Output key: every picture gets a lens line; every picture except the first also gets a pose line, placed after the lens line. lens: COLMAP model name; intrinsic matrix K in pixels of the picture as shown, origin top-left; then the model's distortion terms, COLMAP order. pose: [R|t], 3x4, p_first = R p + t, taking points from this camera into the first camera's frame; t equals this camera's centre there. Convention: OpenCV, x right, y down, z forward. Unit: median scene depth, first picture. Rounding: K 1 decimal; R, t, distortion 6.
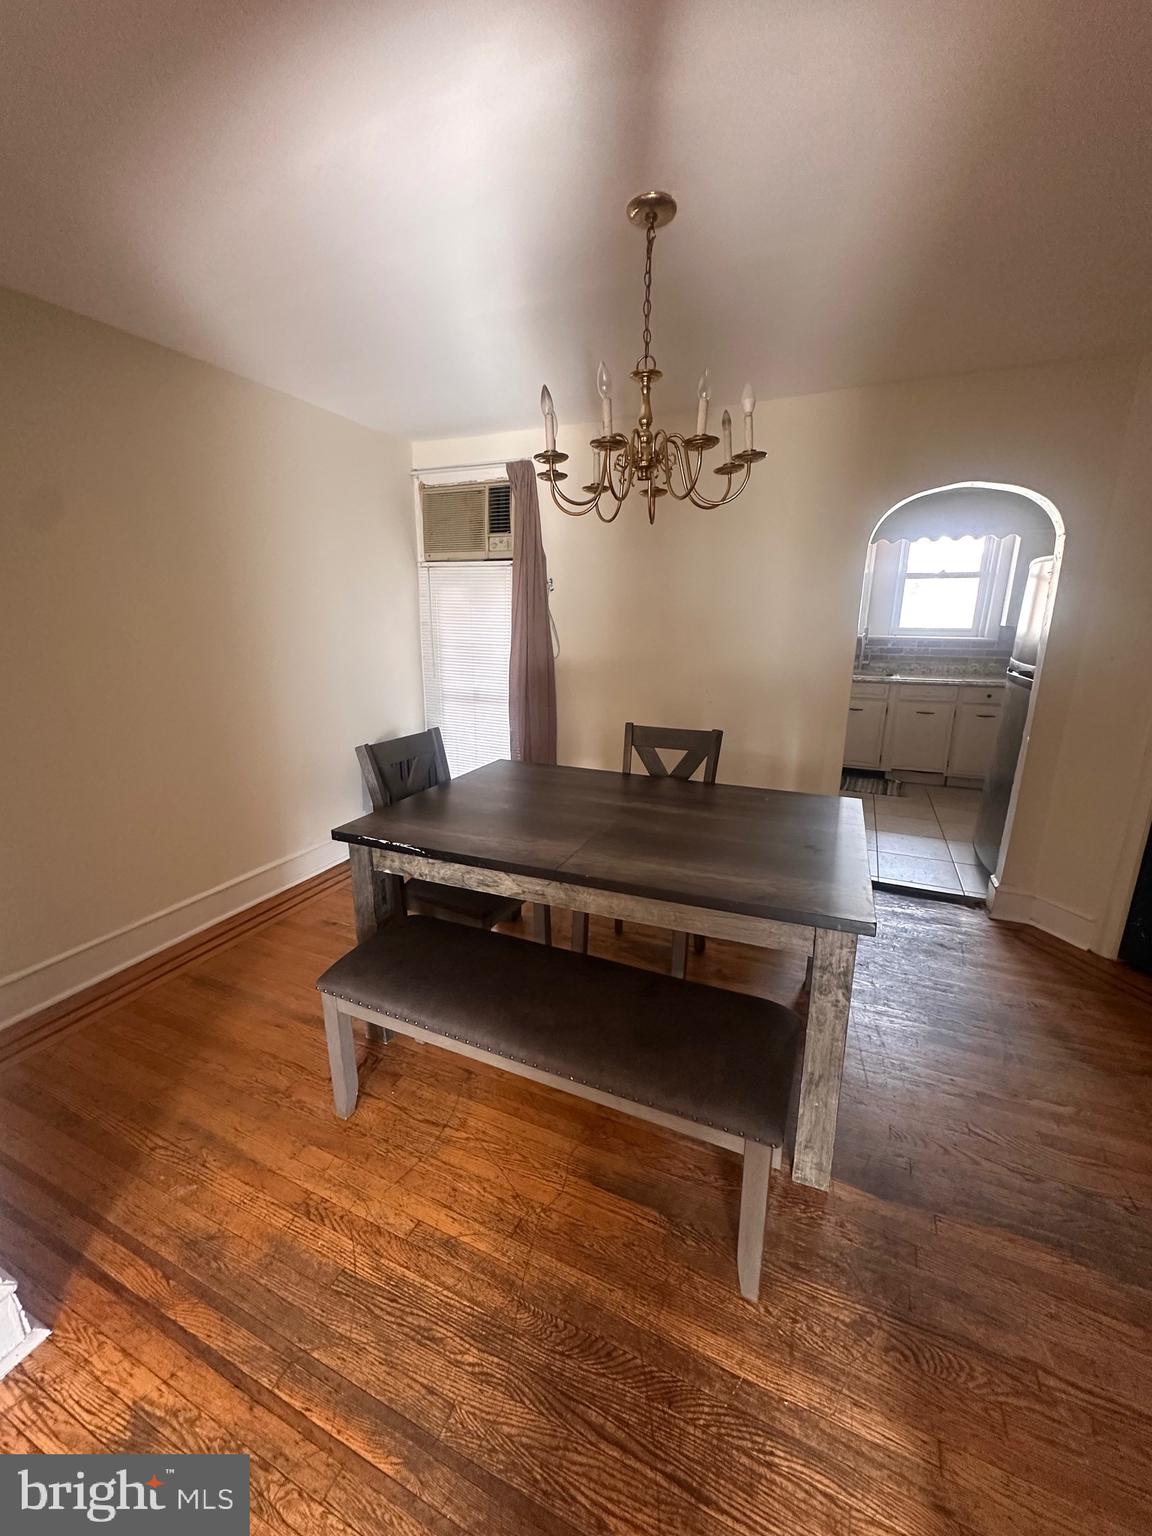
lens RADIAL K [[609.0, 0, 576.7], [0, 609.0, 768.7], [0, 0, 1]] dist [-0.000060, 0.000179]
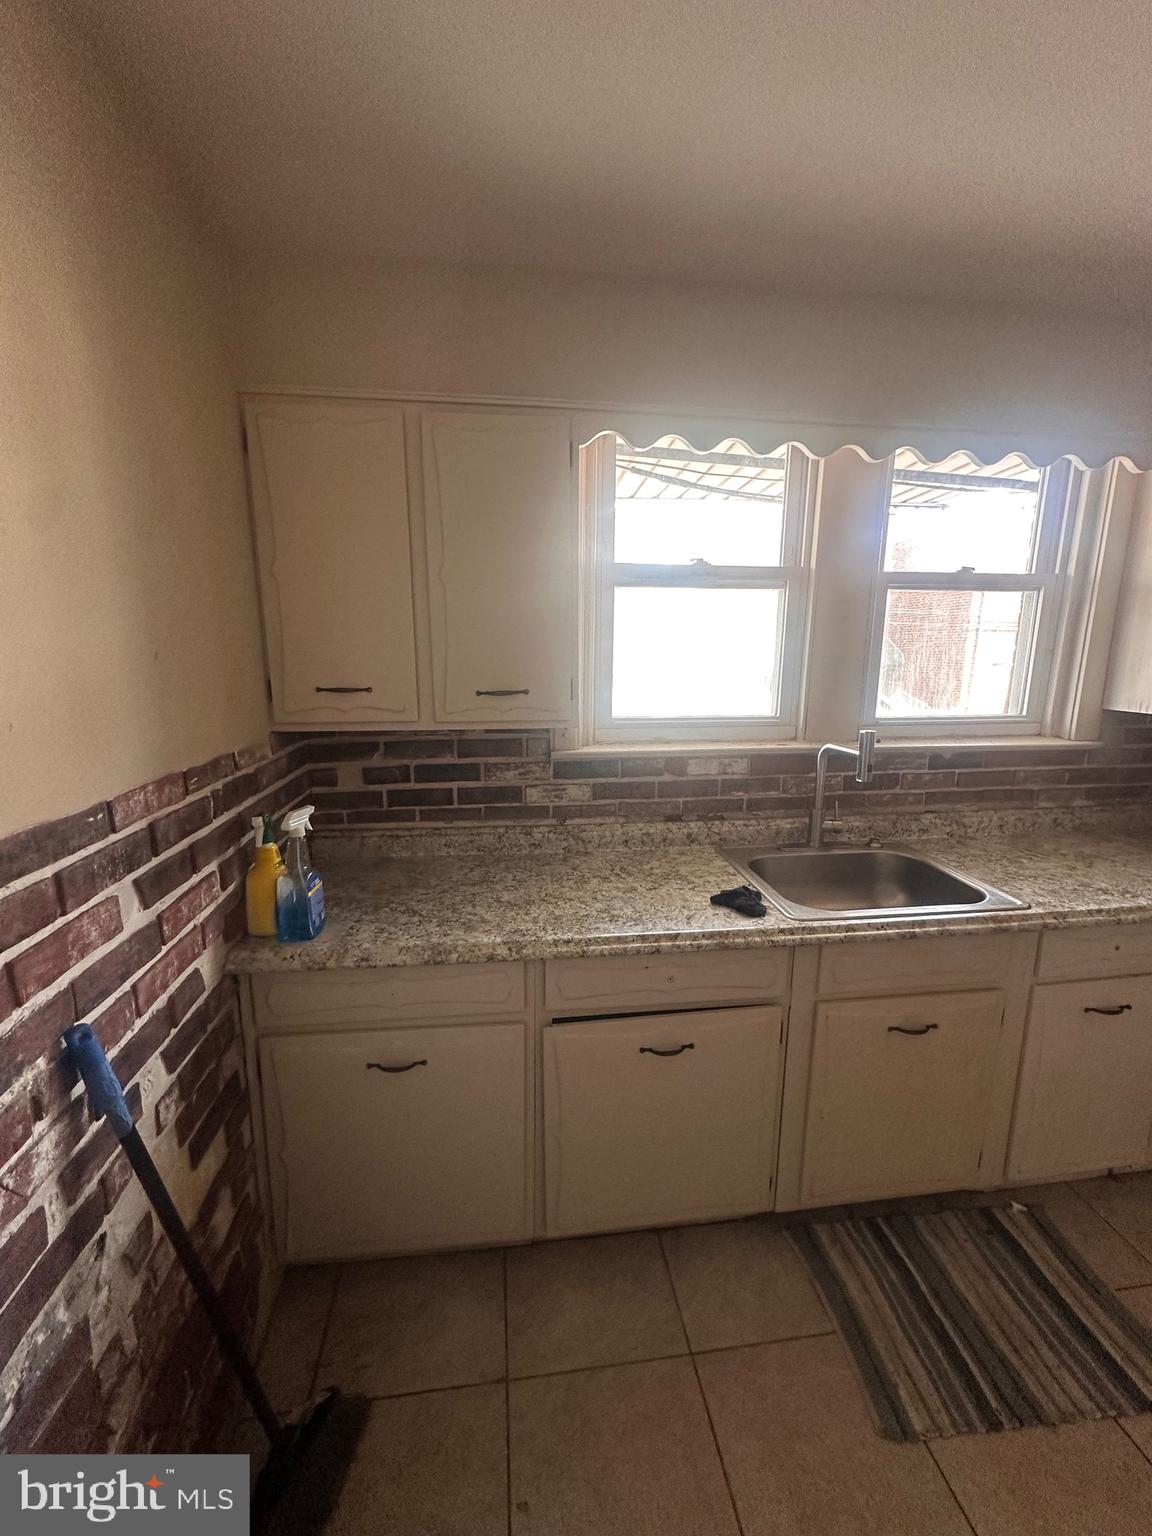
lens RADIAL K [[609.0, 0, 576.7], [0, 609.0, 768.7], [0, 0, 1]] dist [-0.000060, 0.000179]
pose [[0.850870, -0.104832, 0.514811, 0.185105], [0.137968, 0.990084, -0.026418, -0.224618], [-0.506937, 0.093505, 0.856897, 0.805417]]
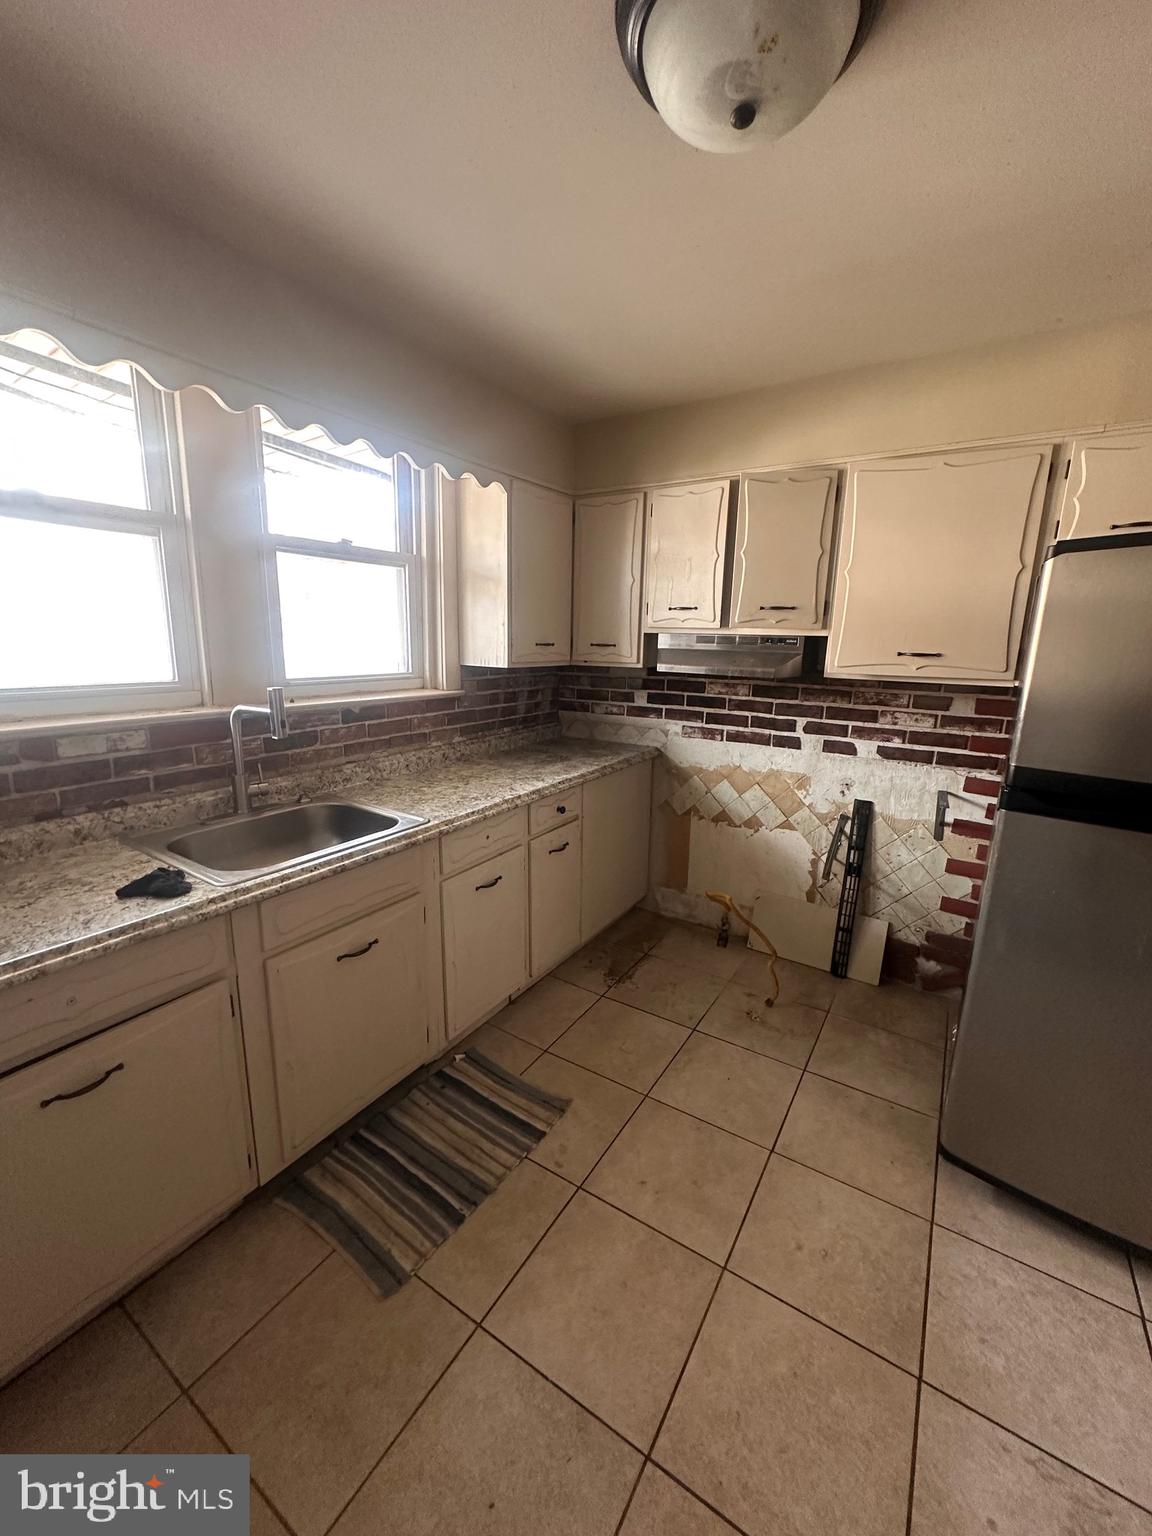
lens RADIAL K [[609.0, 0, 576.7], [0, 609.0, 768.7], [0, 0, 1]] dist [-0.000060, 0.000179]
pose [[0.149717, -0.214033, 0.965285, 0.183756], [0.233351, 0.956358, 0.175861, -0.210448], [-0.960798, 0.198921, 0.193128, 0.792068]]
